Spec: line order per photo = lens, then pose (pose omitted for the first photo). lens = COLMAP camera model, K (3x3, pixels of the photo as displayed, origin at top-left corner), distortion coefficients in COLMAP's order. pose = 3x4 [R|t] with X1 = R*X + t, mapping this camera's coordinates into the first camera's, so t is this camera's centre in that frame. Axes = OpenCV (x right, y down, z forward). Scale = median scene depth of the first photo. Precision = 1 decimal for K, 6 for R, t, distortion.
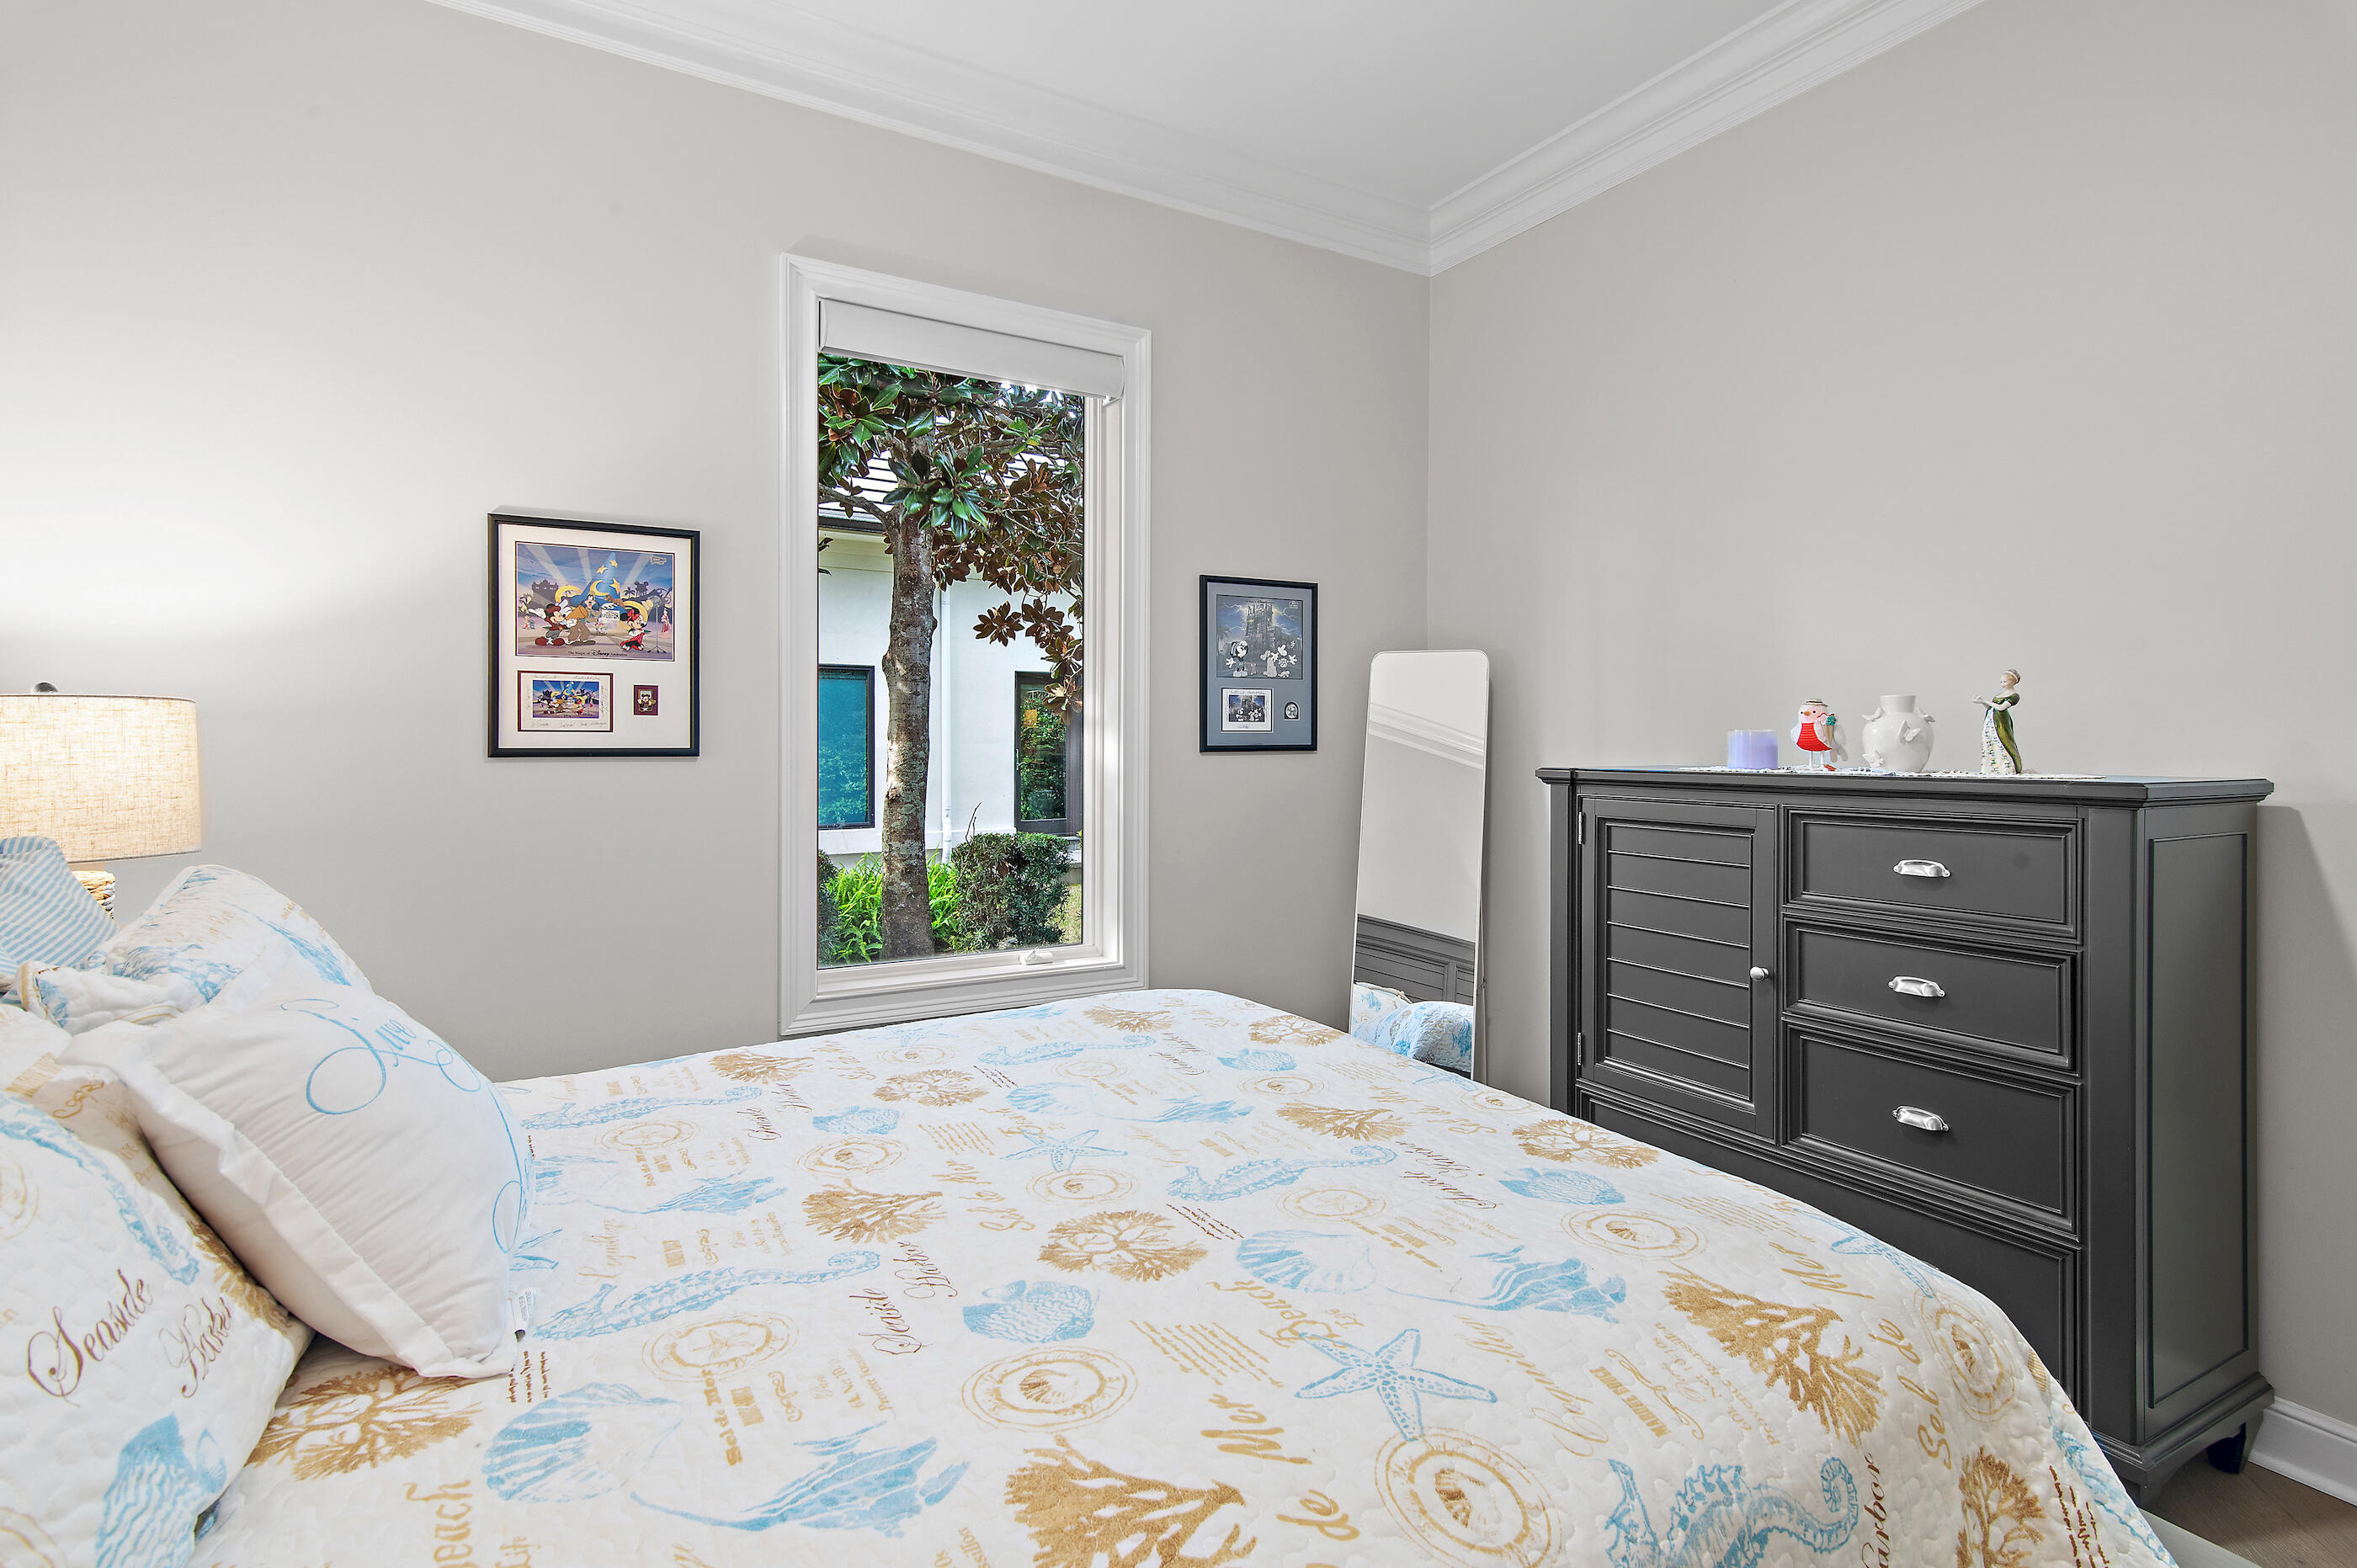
lens RADIAL K [[1158.0, 0, 1168.0], [0, 1158.0, 747.3], [0, 0, 1]] dist [0.004004, 0.002454]
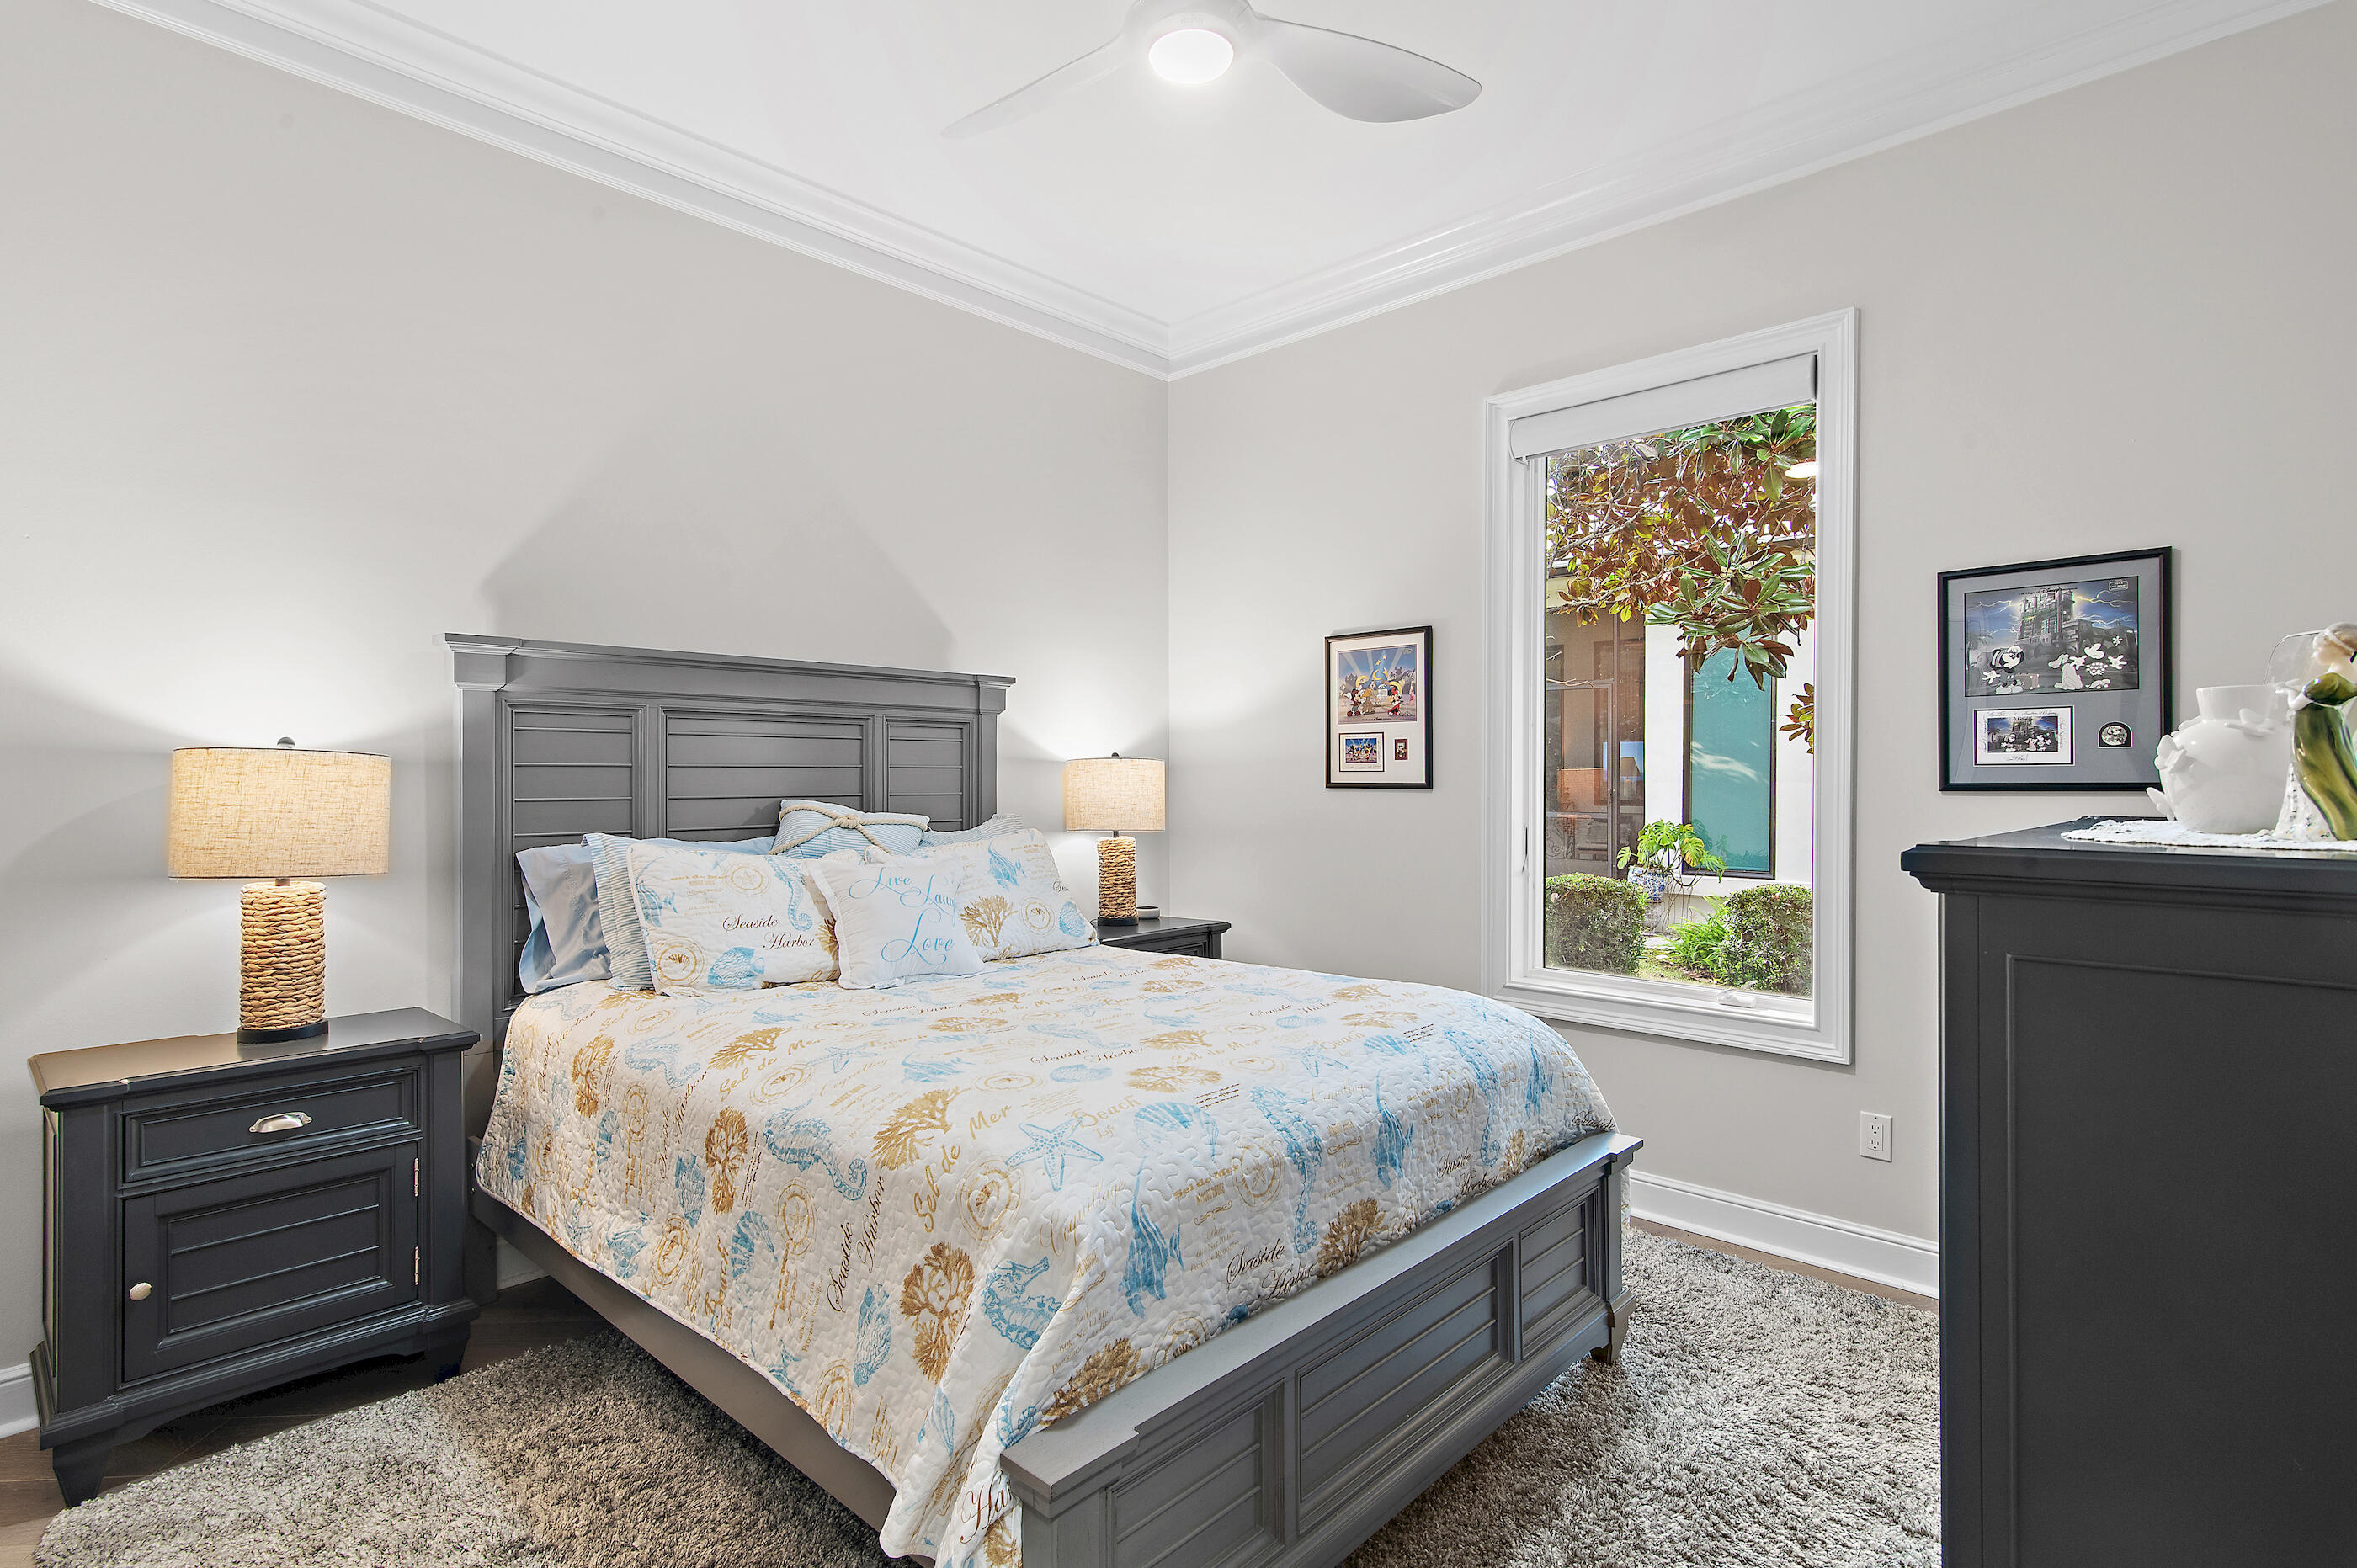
lens RADIAL K [[1158.0, 0, 1166.4], [0, 1158.0, 777.2], [0, 0, 1]] dist [0.004004, 0.002454]
pose [[0.280190, -0.003519, -0.959938, 0.821239], [-0.006502, 0.999963, -0.005564, 0.003304], [0.959923, 0.007801, 0.280157, 0.313344]]
